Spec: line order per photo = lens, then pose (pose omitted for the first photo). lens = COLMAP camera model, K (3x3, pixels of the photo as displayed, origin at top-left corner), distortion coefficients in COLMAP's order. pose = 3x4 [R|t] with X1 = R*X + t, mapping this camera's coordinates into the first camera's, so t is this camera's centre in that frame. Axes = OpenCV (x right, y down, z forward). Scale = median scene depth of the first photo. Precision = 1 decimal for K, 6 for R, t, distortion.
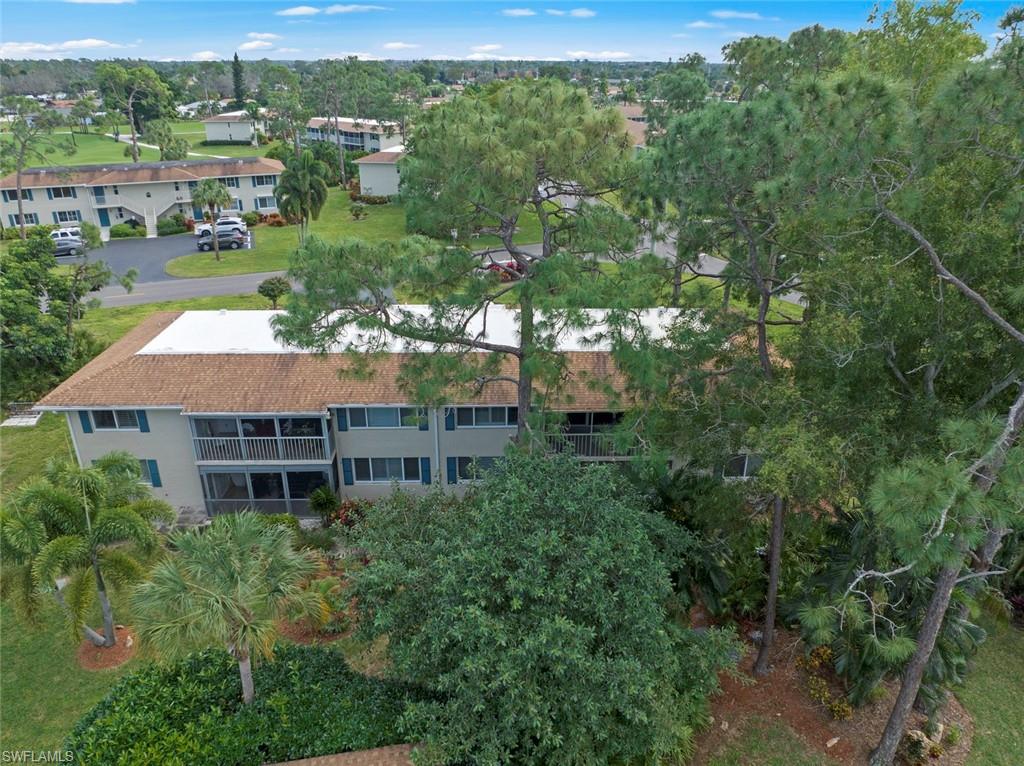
lens RADIAL K [[719.2, 0, 512.0], [0, 719.2, 383.0], [0, 0, 1]] dist [-0.029111, 0.002151]
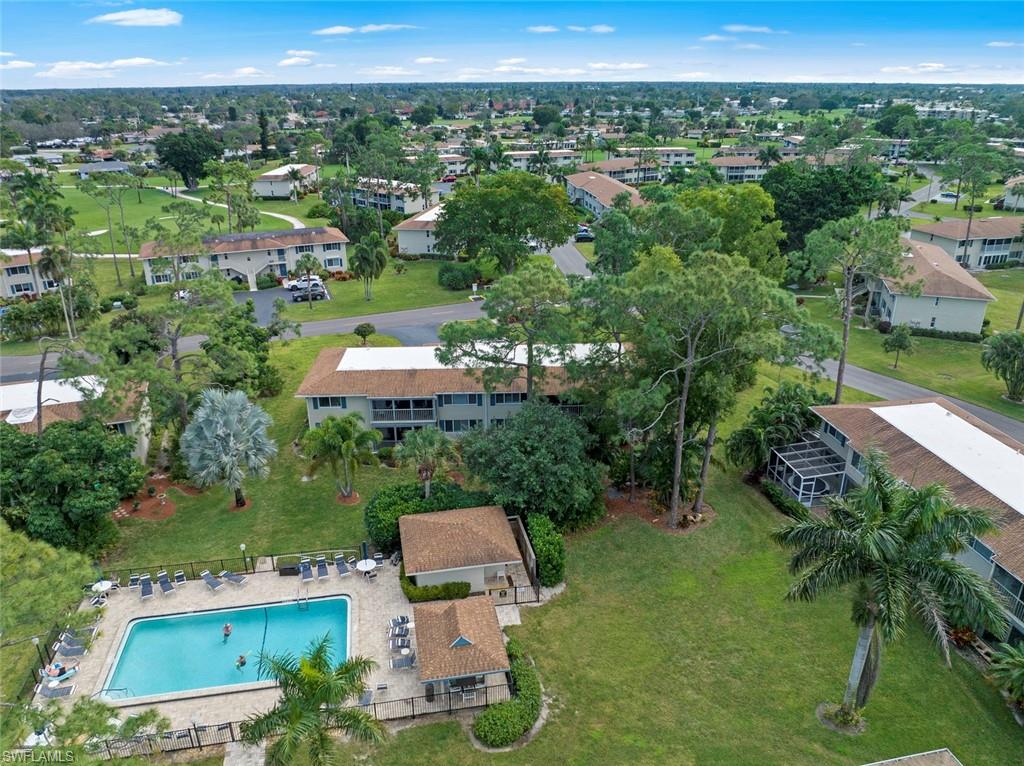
lens RADIAL K [[719.2, 0, 512.0], [0, 719.2, 383.0], [0, 0, 1]] dist [-0.029111, 0.002151]
pose [[0.999922, -0.011938, 0.003566, -0.038016], [0.012045, 0.999430, -0.031550, 0.067738], [-0.003187, 0.031591, 0.999496, -1.072892]]
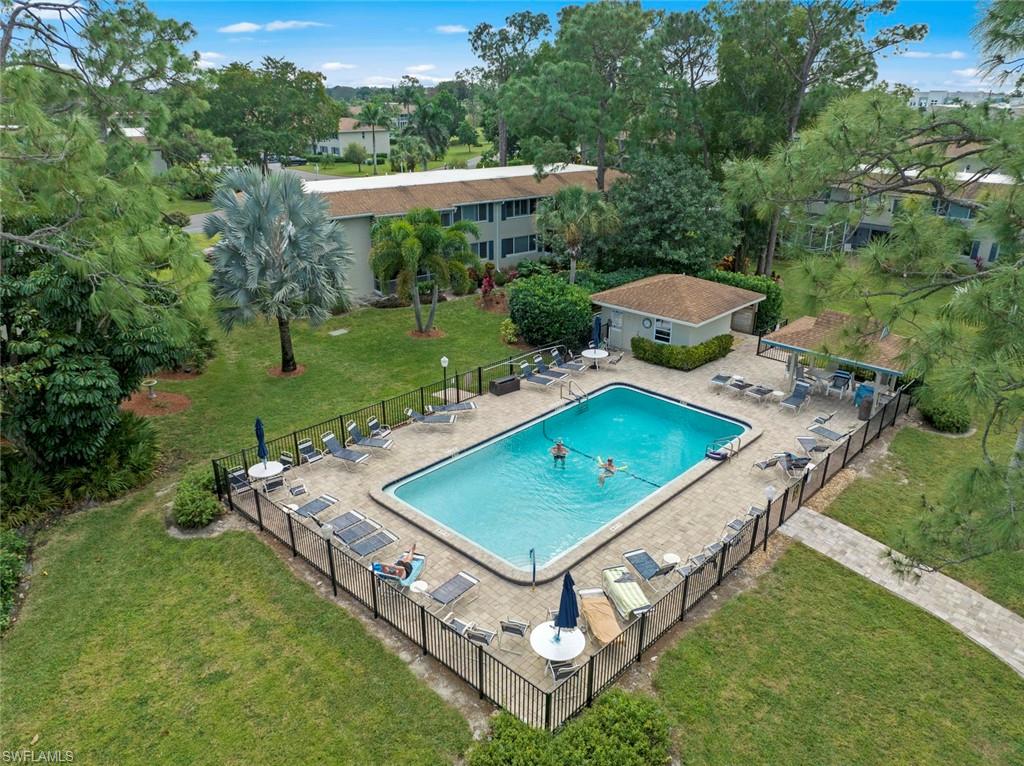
lens RADIAL K [[719.2, 0, 512.0], [0, 719.2, 383.0], [0, 0, 1]] dist [-0.029111, 0.002151]
pose [[0.808895, -0.219563, 0.545418, -1.074618], [0.238459, 0.970447, 0.037011, 0.379478], [-0.537426, 0.100122, 0.837346, -0.371139]]
